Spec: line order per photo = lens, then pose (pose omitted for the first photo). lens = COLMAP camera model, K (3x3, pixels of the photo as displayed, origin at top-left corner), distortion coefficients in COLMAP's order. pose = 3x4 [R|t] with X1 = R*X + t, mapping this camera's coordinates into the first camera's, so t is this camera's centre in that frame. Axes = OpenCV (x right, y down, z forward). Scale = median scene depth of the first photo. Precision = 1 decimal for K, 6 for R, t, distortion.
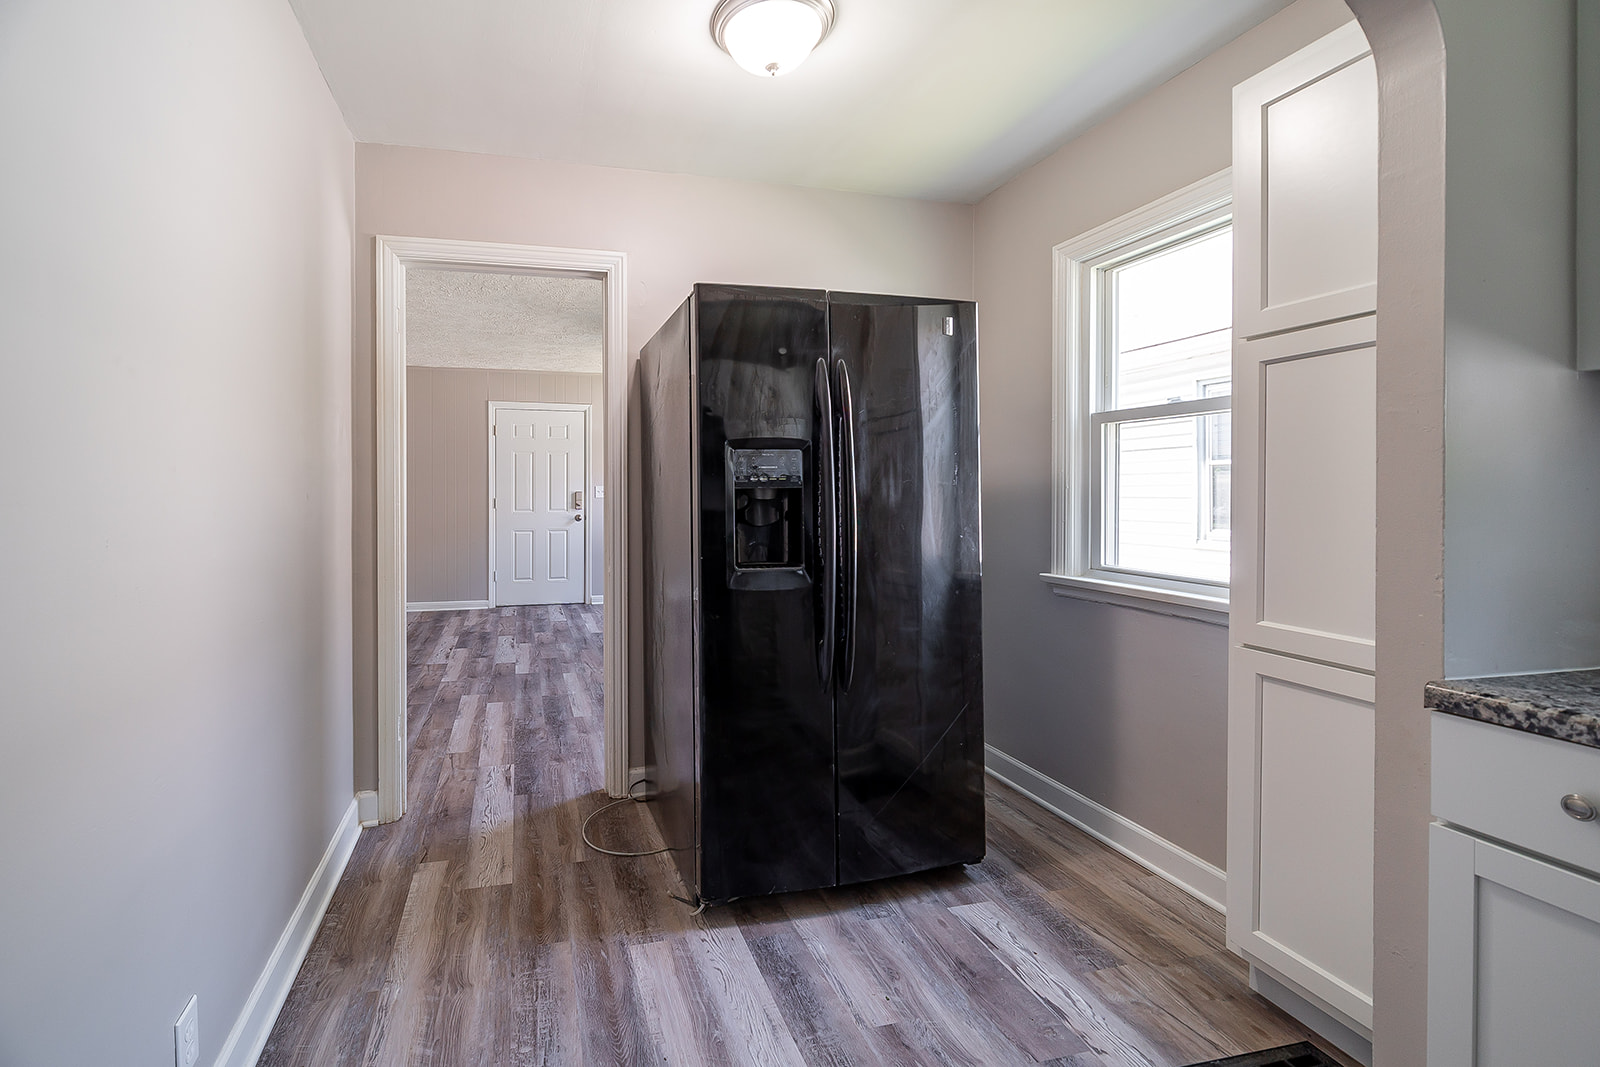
lens RADIAL K [[1293.3, 0, 799.4], [0, 1293.3, 513.0], [0, 0, 1]] dist [-0.003687, -0.001598]
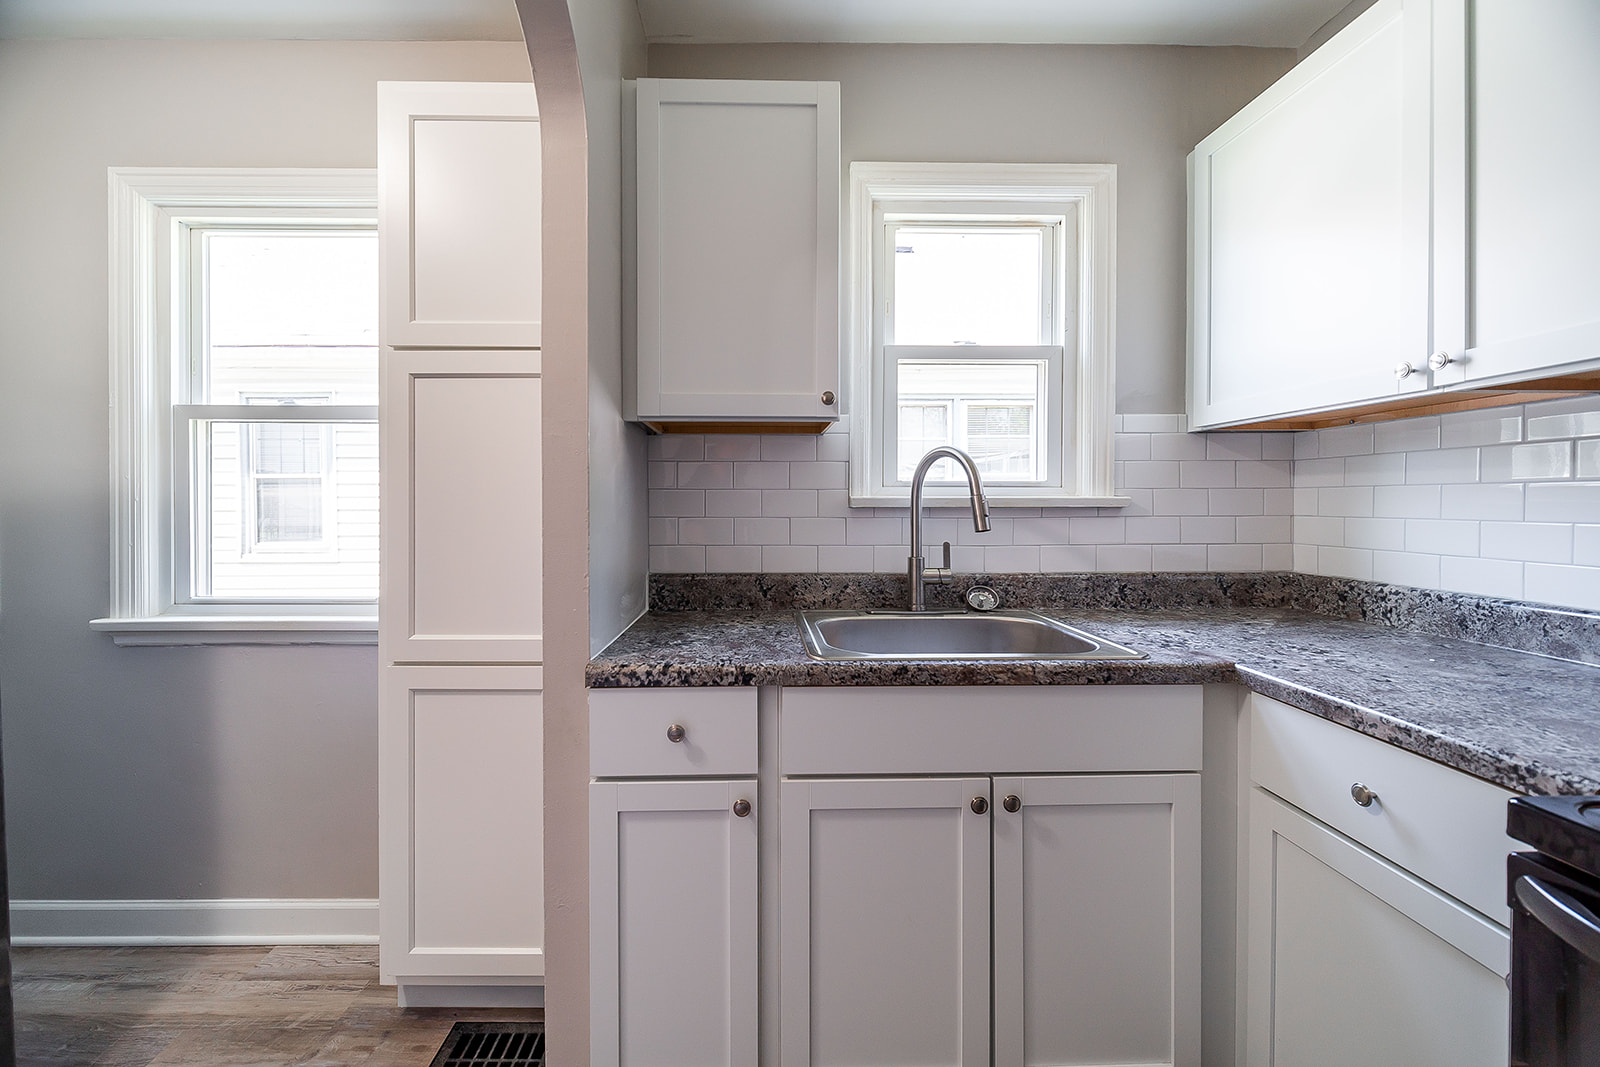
lens RADIAL K [[658.2, 0, 771.4], [0, 658.2, 509.4], [0, 0, 1]] dist [-0.002094, -0.000235]
pose [[0.369140, -0.006340, 0.929352, -0.009906], [0.015996, 0.999872, 0.000467, -0.008478], [-0.929236, 0.014693, 0.369194, 0.536777]]
